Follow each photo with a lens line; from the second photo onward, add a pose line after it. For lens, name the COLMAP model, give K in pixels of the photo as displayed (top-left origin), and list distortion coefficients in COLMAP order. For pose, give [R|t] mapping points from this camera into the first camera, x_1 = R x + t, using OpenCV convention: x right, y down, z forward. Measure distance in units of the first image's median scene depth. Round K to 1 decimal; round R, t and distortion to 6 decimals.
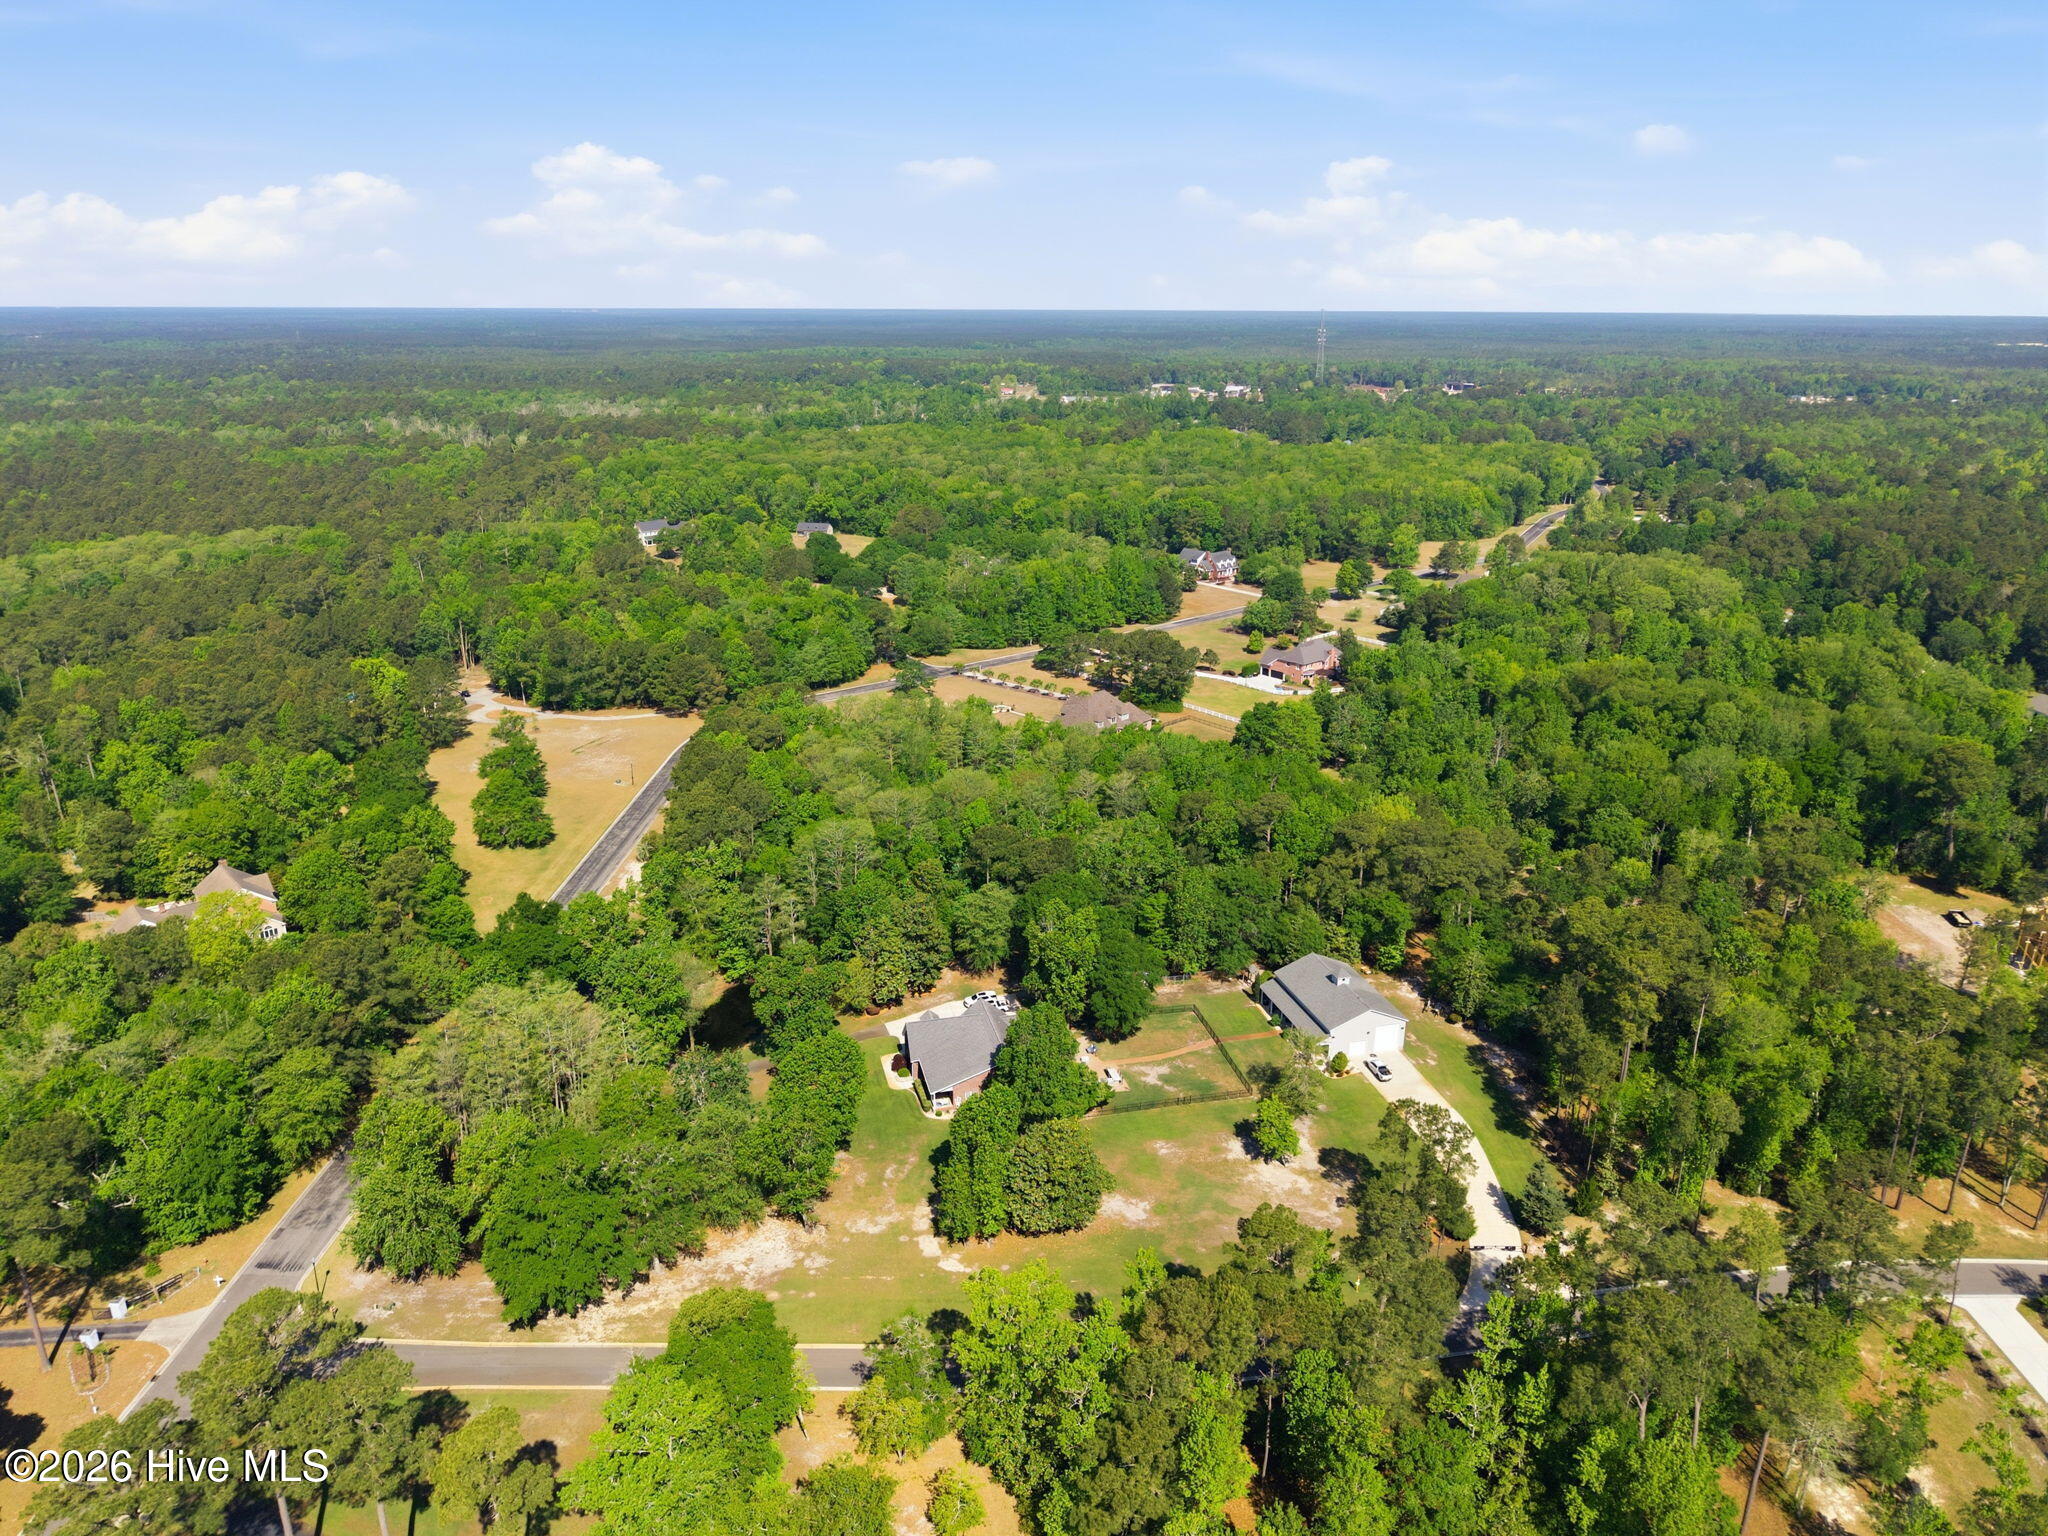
lens RADIAL K [[1324.0, 0, 1024.0], [0, 1324.0, 768.0], [0, 0, 1]] dist [0.010428, -0.002291]
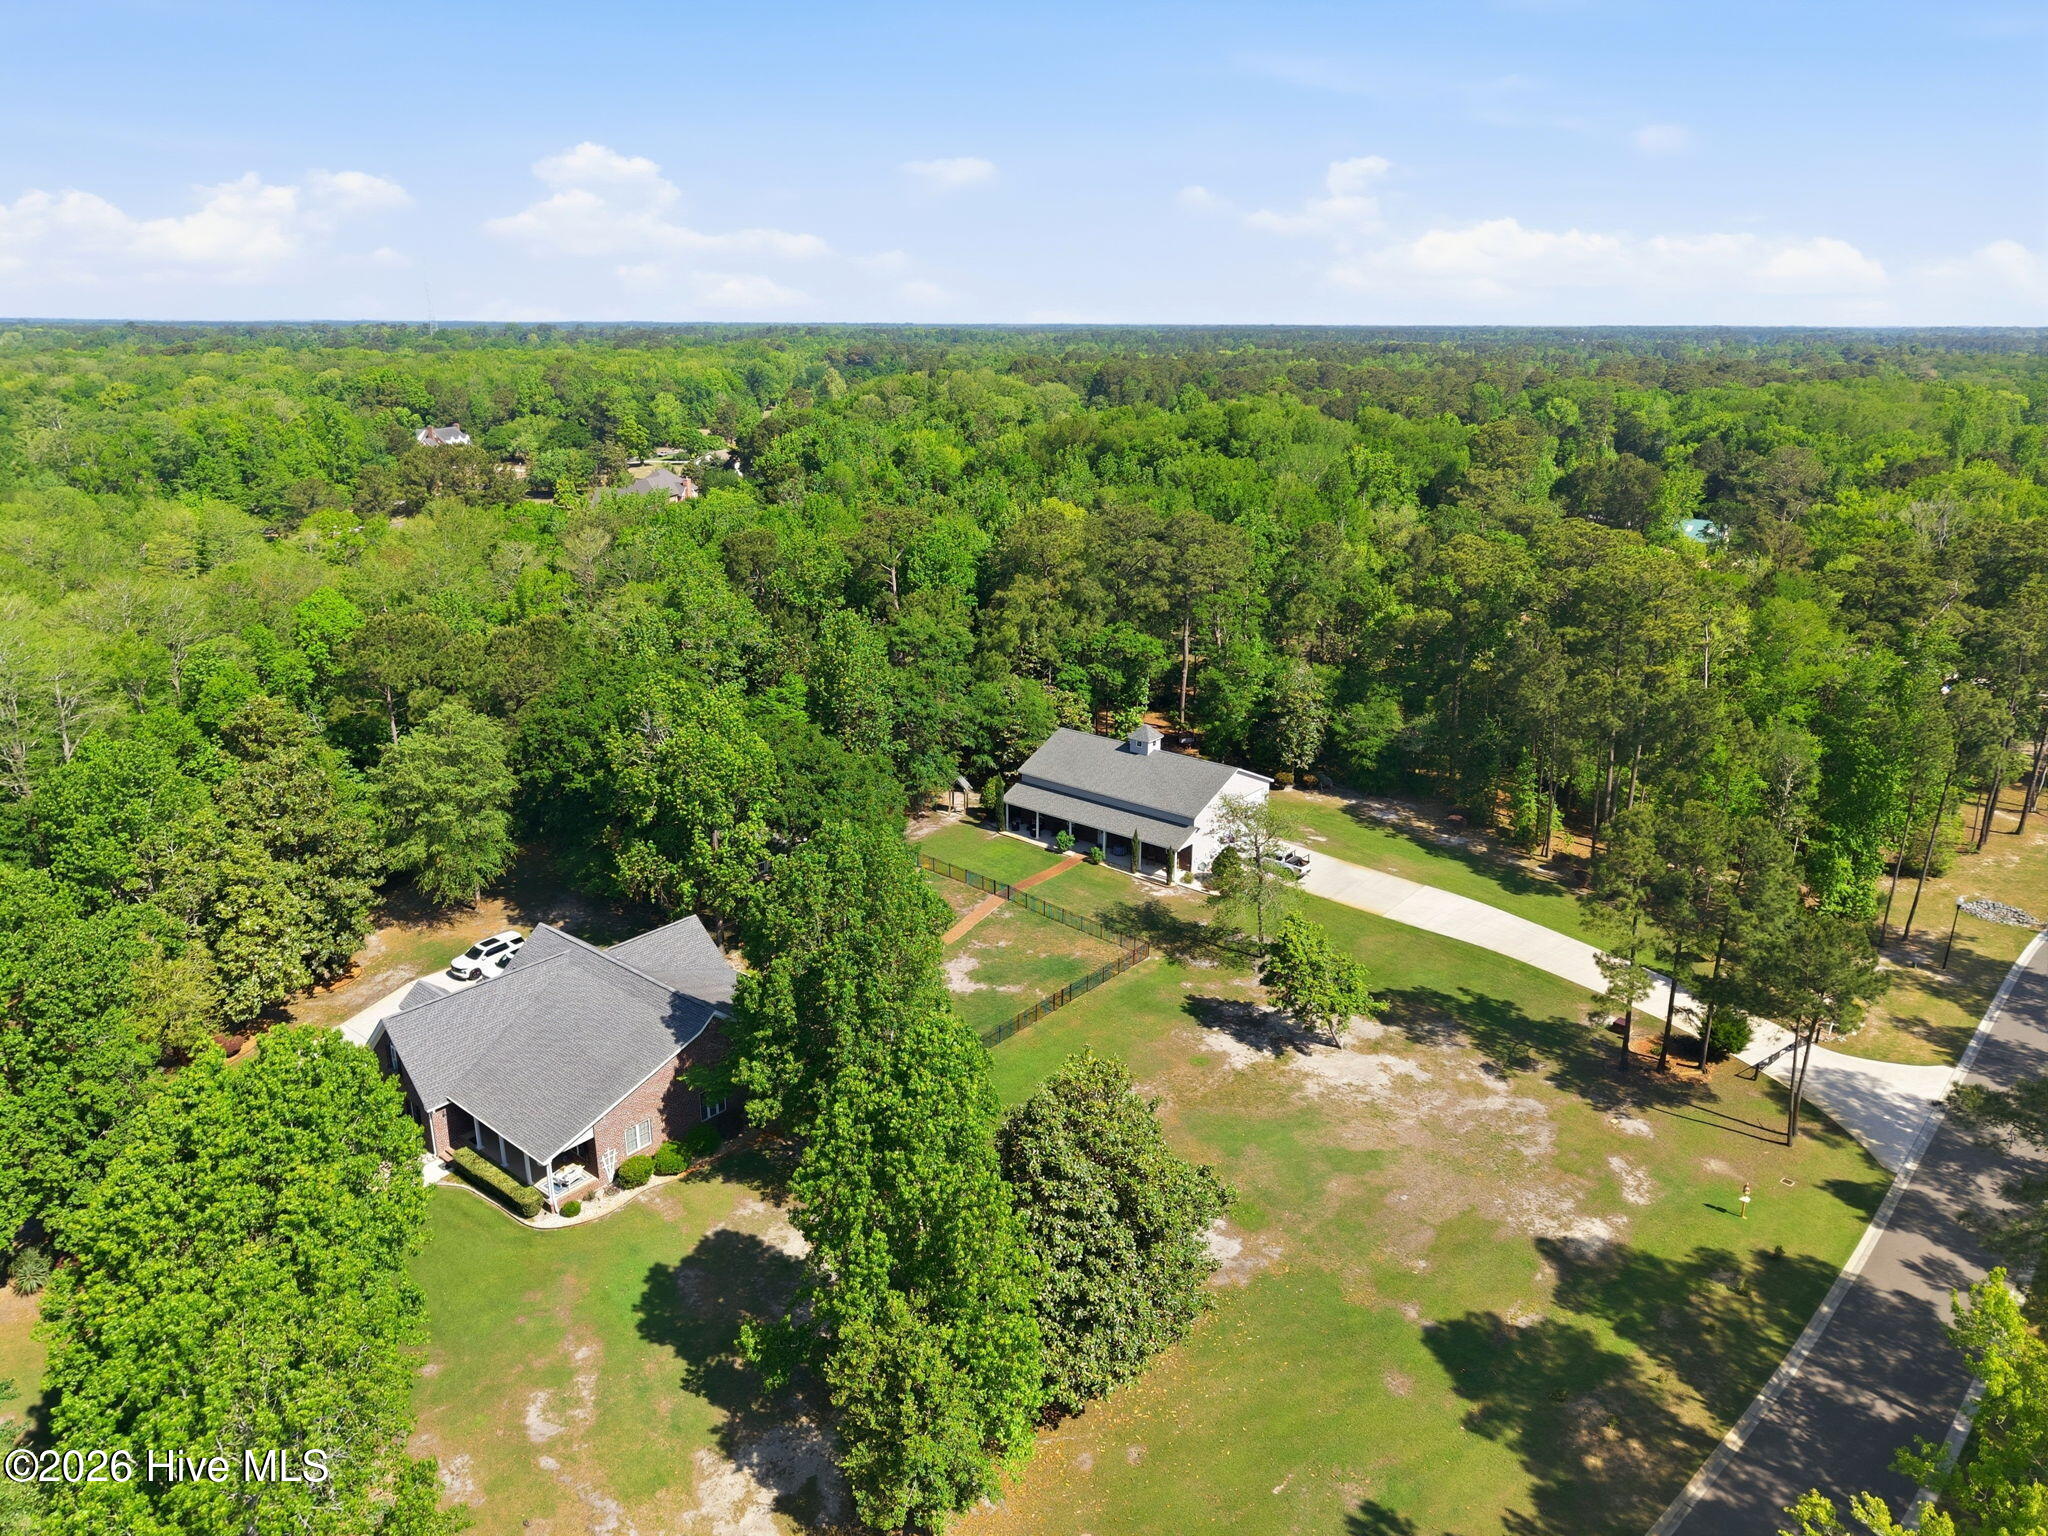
lens RADIAL K [[1324.0, 0, 1024.0], [0, 1324.0, 768.0], [0, 0, 1]] dist [0.010428, -0.002291]
pose [[0.804992, -0.179181, 0.565581, -0.128955], [0.179782, 0.982153, 0.055271, 0.120953], [-0.565390, 0.057189, 0.822839, 0.527195]]
